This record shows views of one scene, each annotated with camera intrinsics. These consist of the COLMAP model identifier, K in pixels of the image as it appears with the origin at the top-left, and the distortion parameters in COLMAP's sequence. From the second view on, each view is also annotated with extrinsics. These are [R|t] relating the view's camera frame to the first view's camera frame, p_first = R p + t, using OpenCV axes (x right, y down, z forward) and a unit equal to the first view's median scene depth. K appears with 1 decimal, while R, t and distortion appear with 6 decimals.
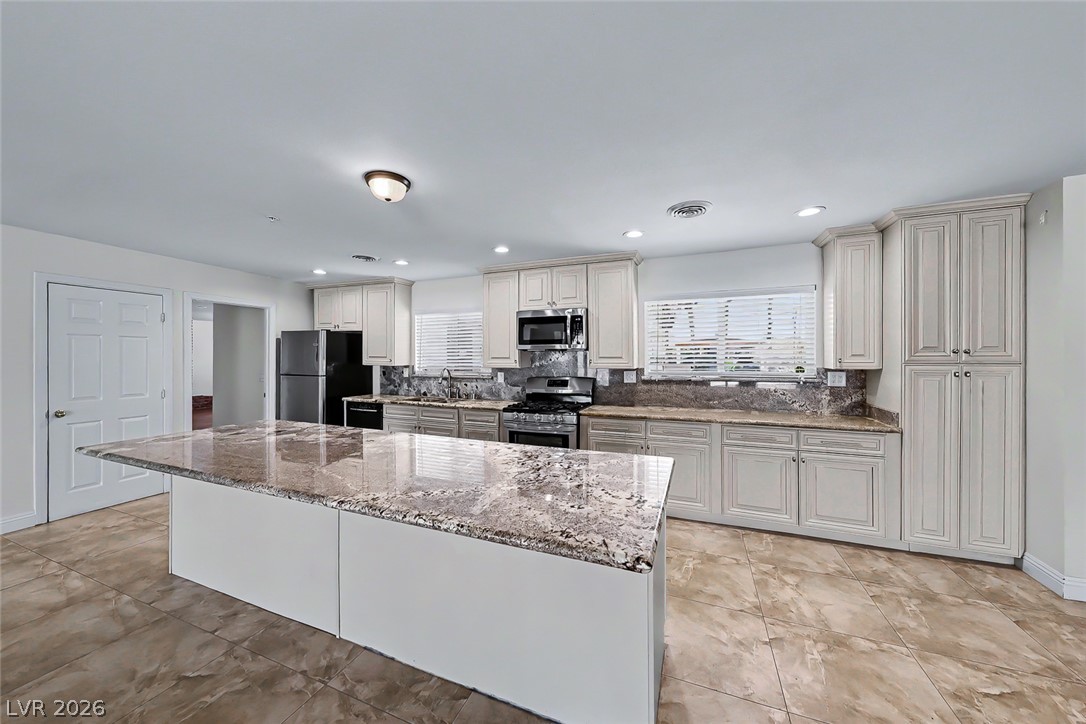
lens RADIAL K [[381.9, 0, 541.3], [0, 381.9, 357.3], [0, 0, 1]] dist [0.005118, -0.001554]
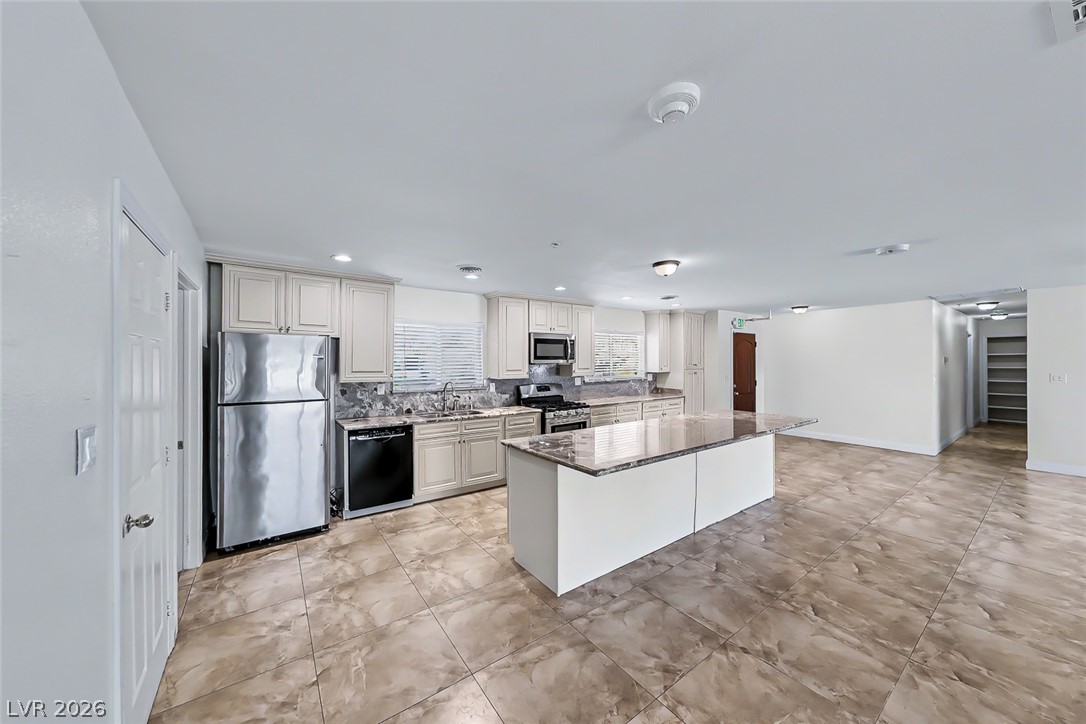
lens RADIAL K [[381.9, 0, 540.3], [0, 381.9, 359.5], [0, 0, 1]] dist [0.005118, -0.001554]
pose [[0.527610, 0.005378, 0.849469, -1.291706], [0.005122, 0.999942, -0.009513, -0.023397], [-0.849471, 0.009370, 0.527552, 0.366090]]
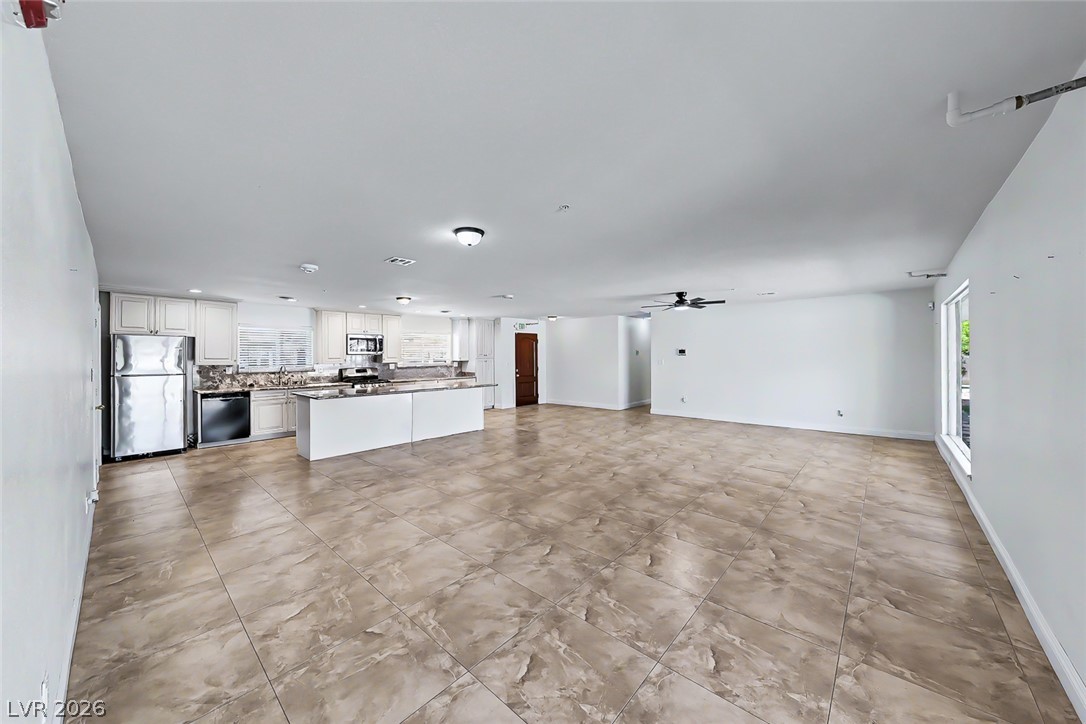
lens RADIAL K [[381.9, 0, 538.5], [0, 381.9, 355.5], [0, 0, 1]] dist [0.005118, -0.001554]
pose [[0.335841, 0.000291, 0.941919, -1.775945], [0.006917, 0.999972, -0.002775, 0.000560], [-0.941893, 0.007447, 0.335830, -0.612271]]
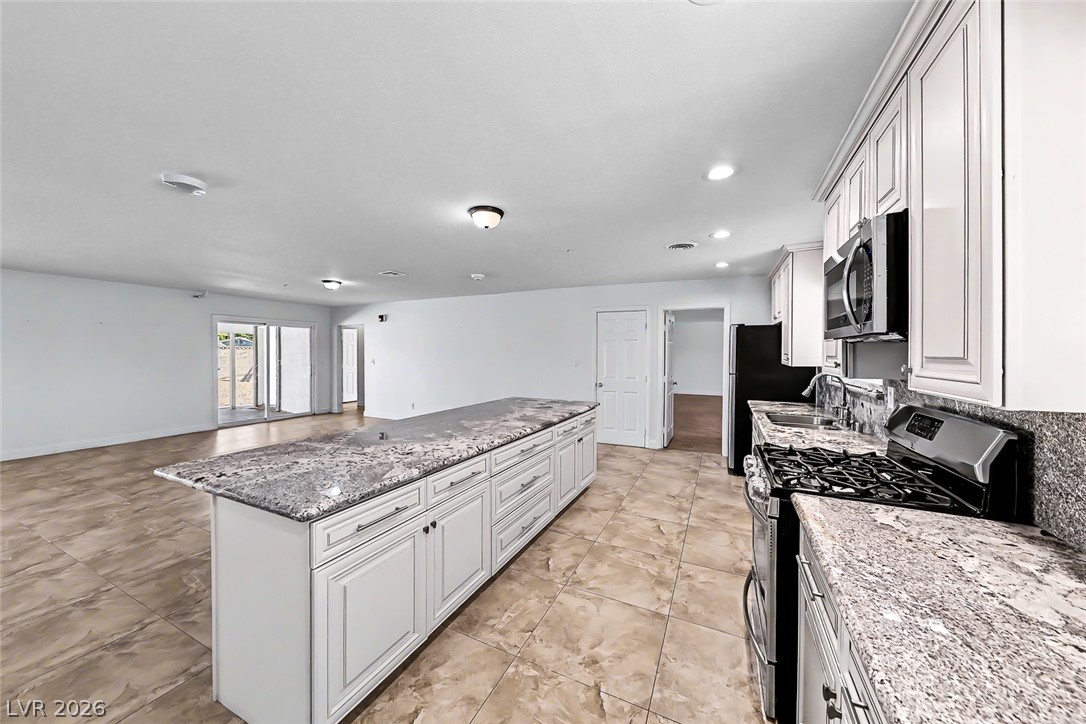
lens RADIAL K [[381.9, 0, 535.6], [0, 381.9, 359.2], [0, 0, 1]] dist [0.005118, -0.001554]
pose [[-0.071036, 0.016889, -0.997331, 0.517468], [-0.003852, 0.999845, 0.017206, -0.002912], [0.997466, 0.005064, -0.070960, 0.772187]]
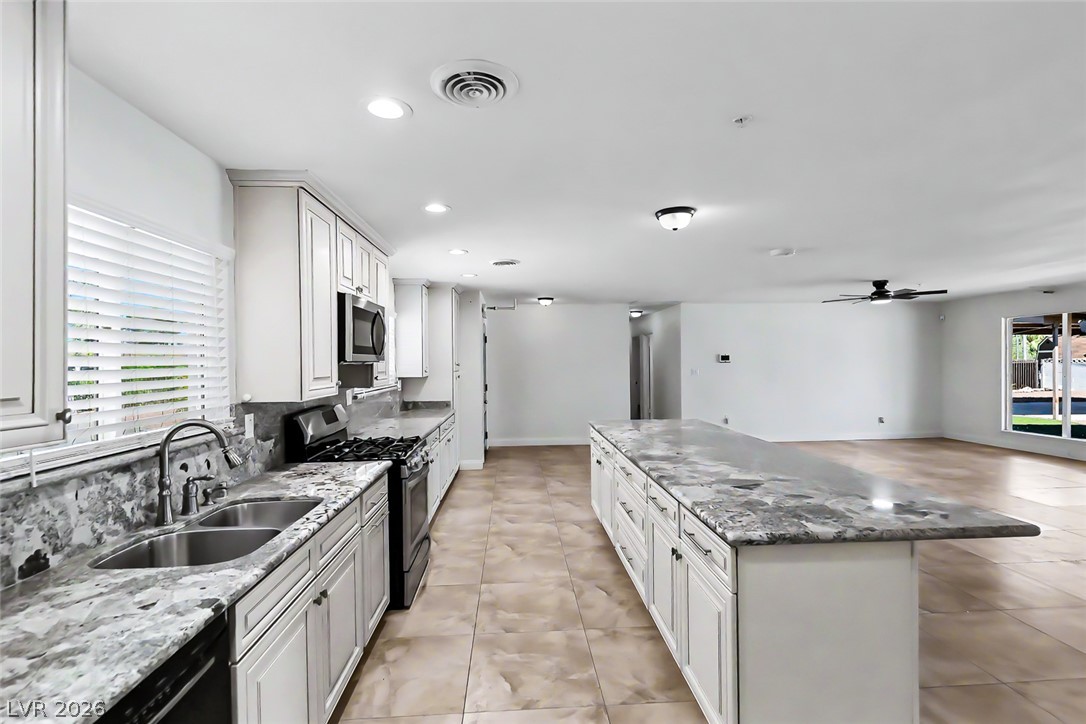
lens RADIAL K [[491.8, 0, 540.3], [0, 491.8, 362.7], [0, 0, 1]] dist [-0.016897, 0.000572]
pose [[-0.428878, 0.003552, 0.903356, -0.946352], [0.012949, 0.999914, 0.002216, -0.018134], [-0.903270, 0.012648, -0.428887, 1.222386]]
